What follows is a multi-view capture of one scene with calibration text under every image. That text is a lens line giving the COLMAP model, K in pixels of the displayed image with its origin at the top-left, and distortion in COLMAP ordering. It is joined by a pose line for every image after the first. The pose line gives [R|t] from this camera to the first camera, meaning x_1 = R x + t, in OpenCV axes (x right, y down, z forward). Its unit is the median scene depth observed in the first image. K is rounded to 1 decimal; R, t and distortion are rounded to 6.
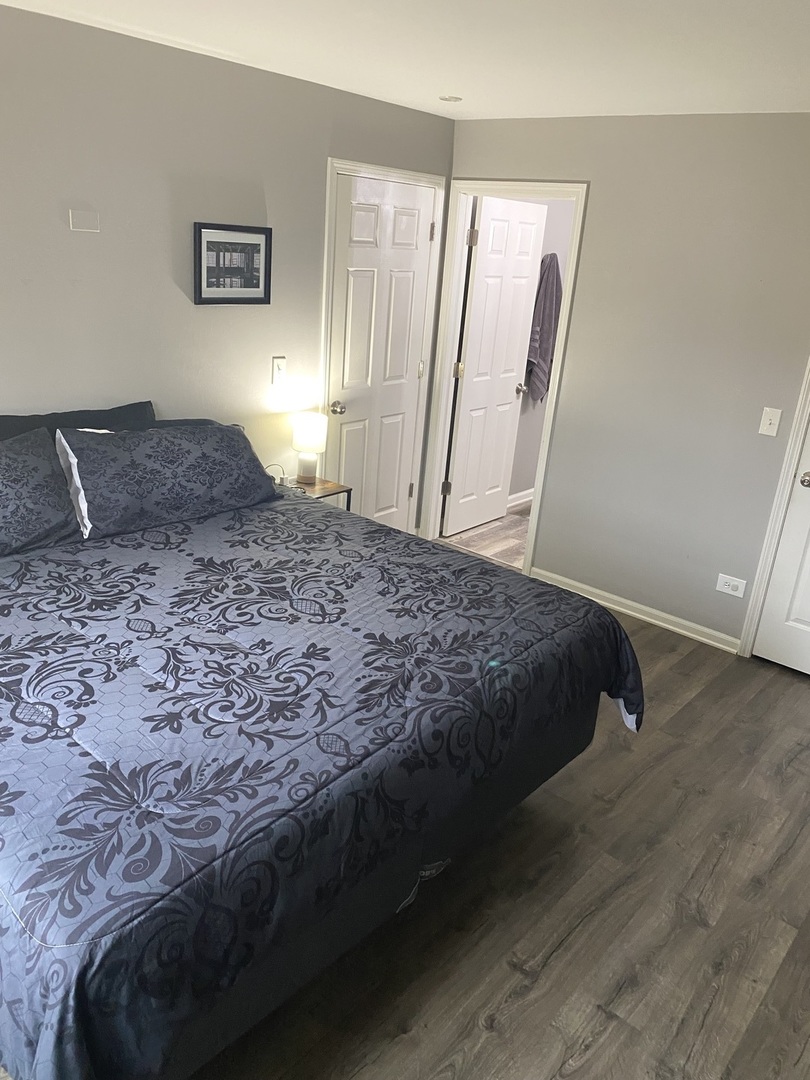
lens RADIAL K [[826.7, 0, 403.8], [0, 826.7, 540.1], [0, 0, 1]] dist [0.039313, -0.035412]
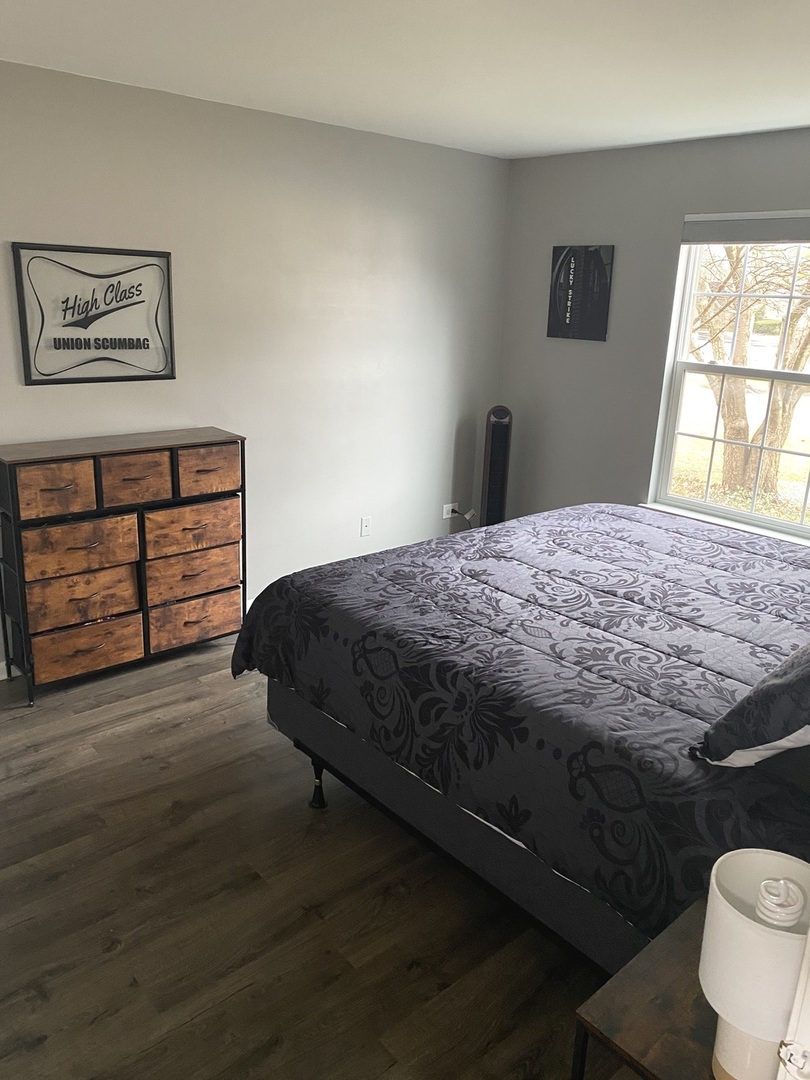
lens RADIAL K [[826.7, 0, 407.8], [0, 826.7, 537.5], [0, 0, 1]] dist [0.039313, -0.035412]
pose [[-0.984254, -0.148278, 0.096215, -0.004736], [-0.059114, 0.789115, 0.611394, -0.583292], [-0.166581, 0.596079, -0.785456, 1.725726]]
